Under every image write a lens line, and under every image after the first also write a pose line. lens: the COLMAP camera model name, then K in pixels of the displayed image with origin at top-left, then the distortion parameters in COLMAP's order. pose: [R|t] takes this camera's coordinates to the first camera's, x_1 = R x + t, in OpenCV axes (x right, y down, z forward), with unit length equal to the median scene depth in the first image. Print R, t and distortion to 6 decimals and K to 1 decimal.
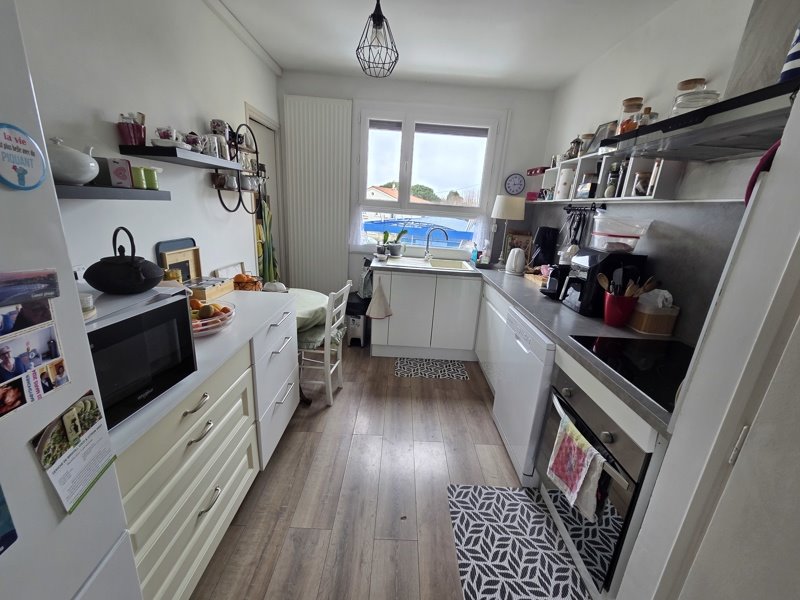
lens RADIAL K [[324.5, 0, 400.0], [0, 324.5, 300.0], [0, 0, 1]] dist [0.000477, 0.000109]
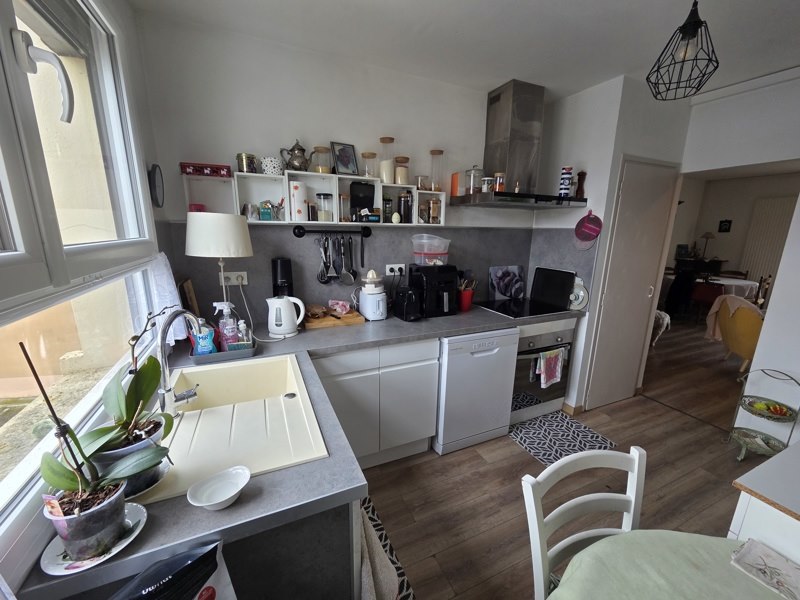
lens RADIAL K [[324.5, 0, 400.0], [0, 324.5, 300.0], [0, 0, 1]] dist [0.000477, 0.000109]
pose [[-0.413699, -0.260924, 0.872222, -0.352354], [0.213360, 0.903584, 0.371503, -0.398205], [-0.885060, 0.339788, -0.318141, 1.159983]]
